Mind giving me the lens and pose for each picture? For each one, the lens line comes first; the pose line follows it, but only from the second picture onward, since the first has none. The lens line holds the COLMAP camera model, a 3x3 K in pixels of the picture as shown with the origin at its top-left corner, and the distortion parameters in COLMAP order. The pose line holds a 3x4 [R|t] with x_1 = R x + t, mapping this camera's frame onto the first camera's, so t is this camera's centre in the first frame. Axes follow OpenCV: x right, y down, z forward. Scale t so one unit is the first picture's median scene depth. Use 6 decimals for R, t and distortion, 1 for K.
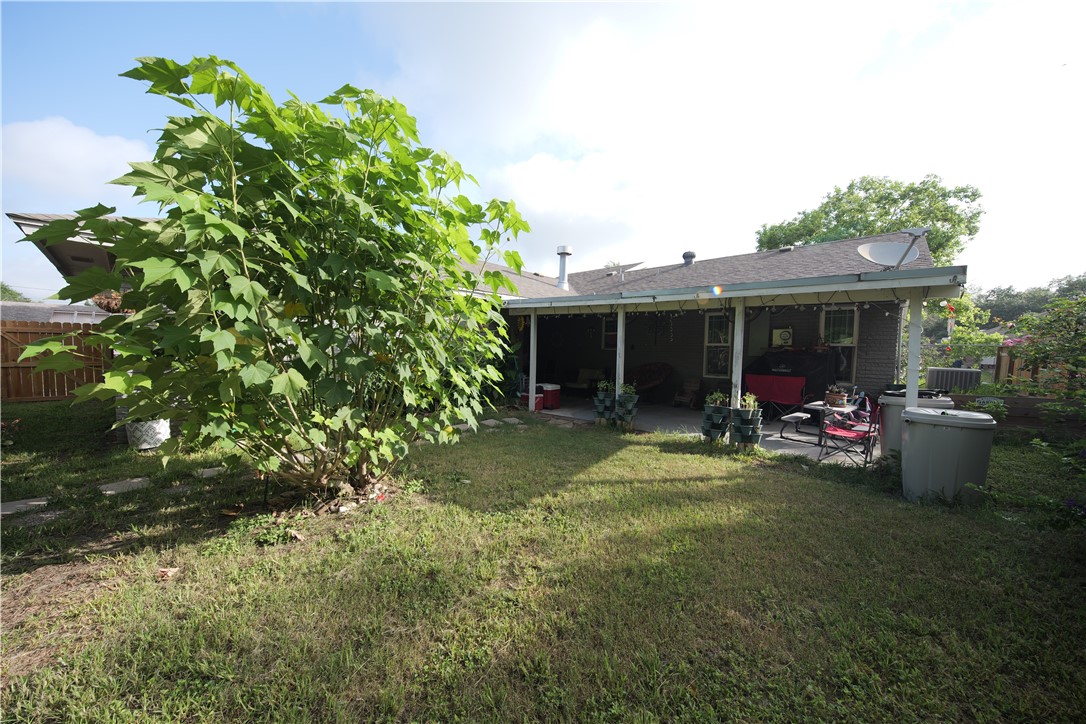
lens RADIAL K [[379.2, 0, 541.8], [0, 379.2, 357.4], [0, 0, 1]] dist [-0.000648, -0.000510]
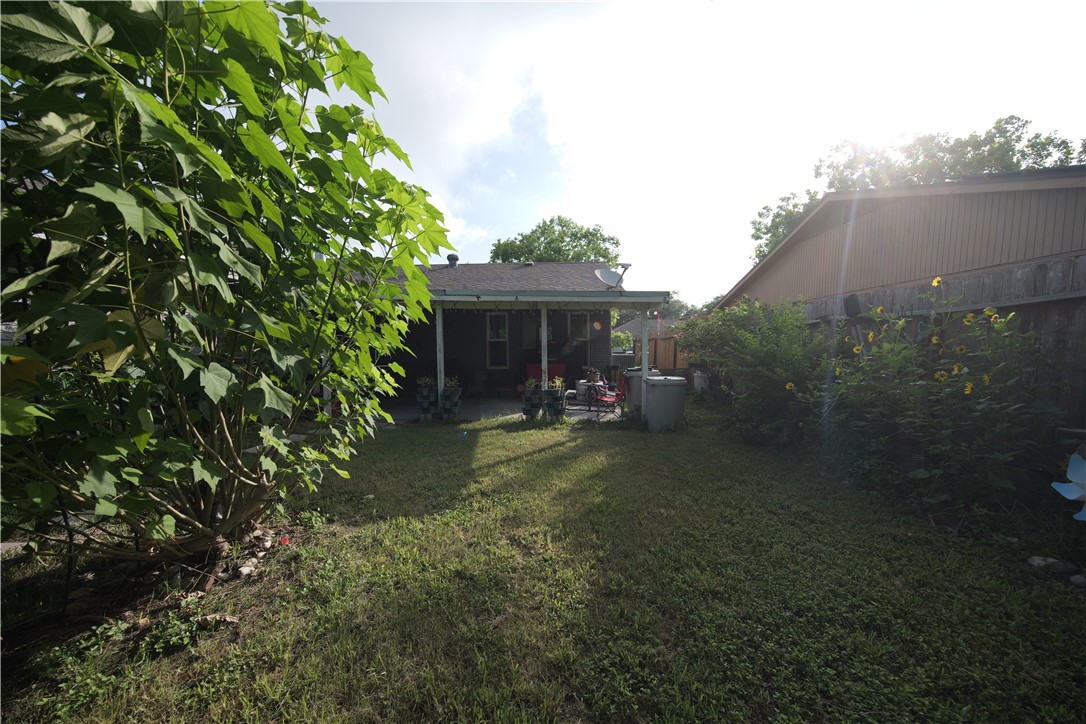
lens RADIAL K [[379.2, 0, 541.4], [0, 379.2, 364.1], [0, 0, 1]] dist [-0.000648, -0.000510]
pose [[0.754888, -0.047681, 0.654119, -0.311121], [0.033339, 0.998854, 0.034335, 0.005454], [-0.655006, -0.004111, 0.755612, 0.059879]]
